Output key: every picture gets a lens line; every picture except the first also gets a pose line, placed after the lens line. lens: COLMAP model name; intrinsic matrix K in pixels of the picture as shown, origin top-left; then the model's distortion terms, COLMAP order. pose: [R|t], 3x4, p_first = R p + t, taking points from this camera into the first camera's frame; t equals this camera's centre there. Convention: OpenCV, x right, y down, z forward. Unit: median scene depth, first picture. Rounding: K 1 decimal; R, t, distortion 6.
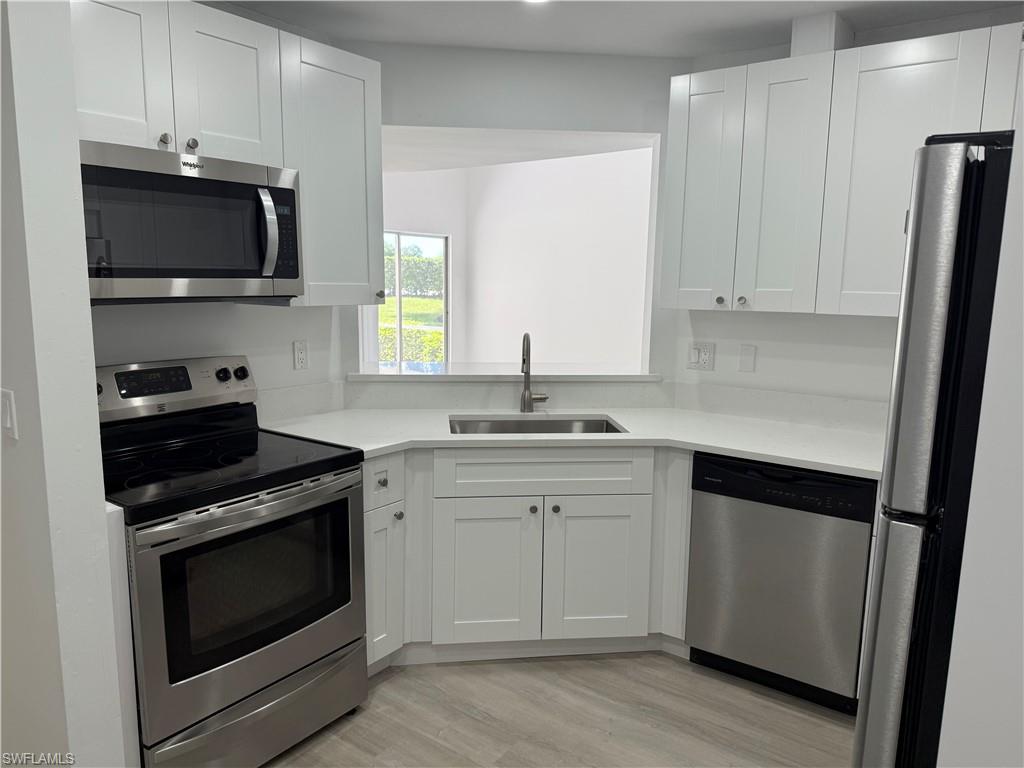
lens RADIAL K [[715.0, 0, 513.0], [0, 715.0, 394.1], [0, 0, 1]] dist [0.056563, -0.040529]
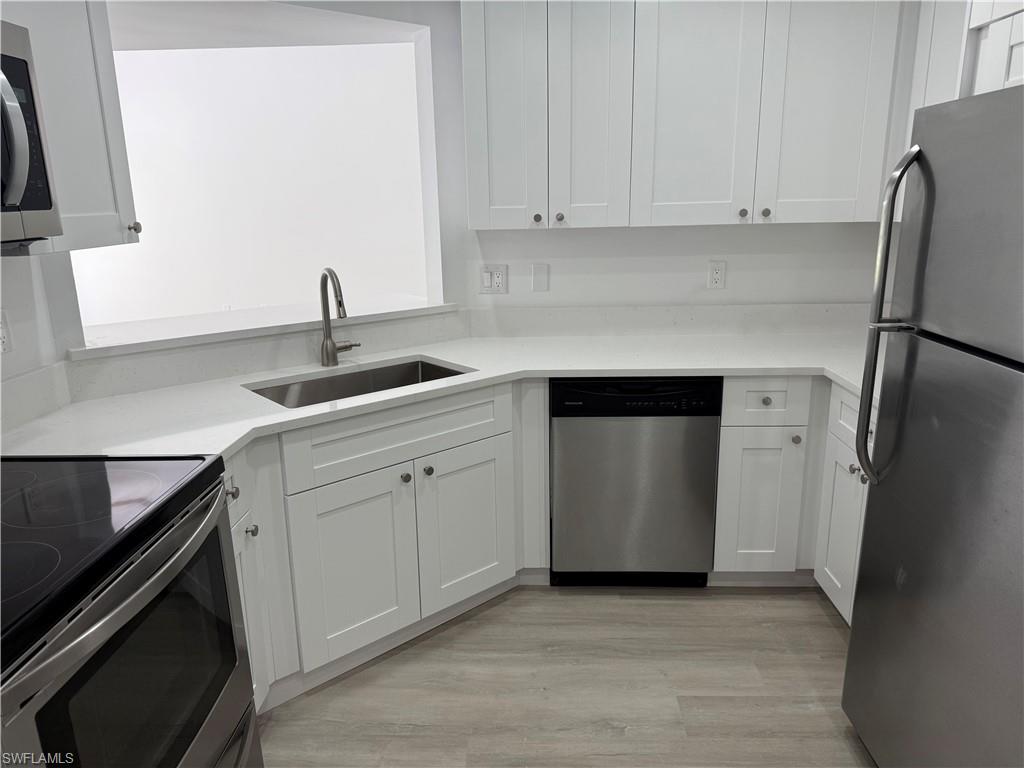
lens RADIAL K [[715.0, 0, 513.3], [0, 715.0, 384.8], [0, 0, 1]] dist [0.056563, -0.040529]
pose [[0.827610, -0.169067, 0.535237, -0.299554], [0.118373, 0.984685, 0.128000, -0.040215], [-0.548680, -0.042577, 0.834948, 0.227096]]
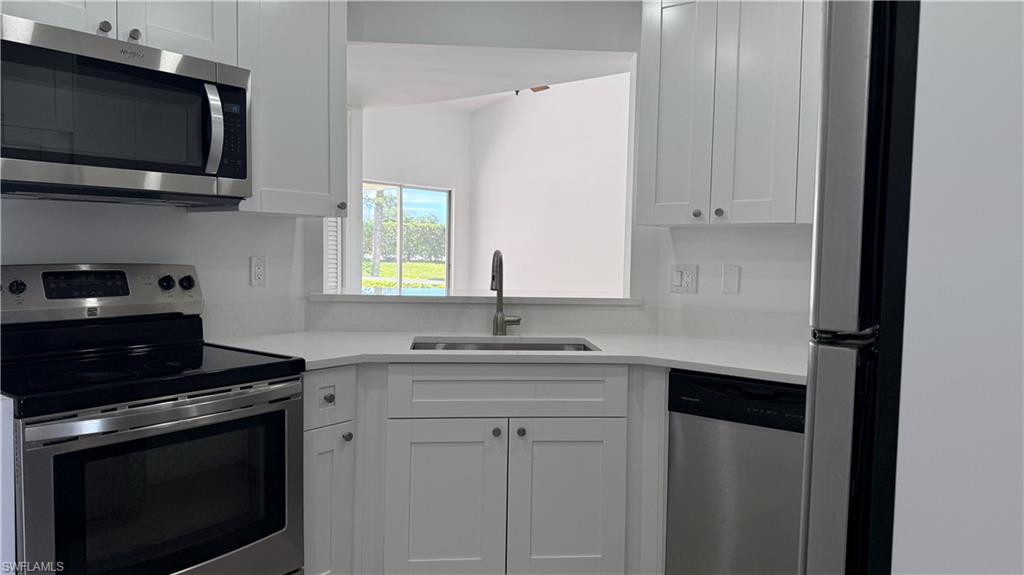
lens RADIAL K [[717.8, 0, 522.9], [0, 717.8, 282.4], [0, 0, 1]] dist [0.044741, -0.055128]
pose [[0.999943, 0.003908, -0.009917, 0.070497], [-0.005001, 0.993620, -0.112670, 0.073484], [0.009414, 0.112713, 0.993583, 0.061830]]
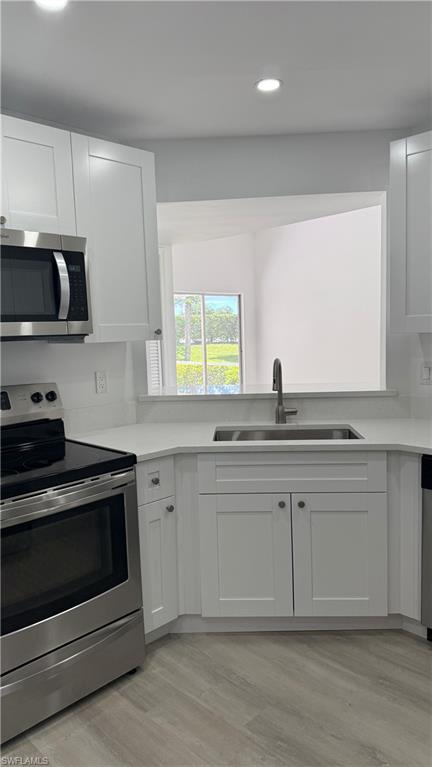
lens RADIAL K [[537.7, 0, 217.7], [0, 537.7, 385.4], [0, 0, 1]] dist [0.044741, -0.055128]
pose [[0.986942, -0.028772, -0.158483, 0.070446], [0.019875, 0.998151, -0.057437, 0.012928], [0.159842, 0.053537, 0.985690, 0.089659]]
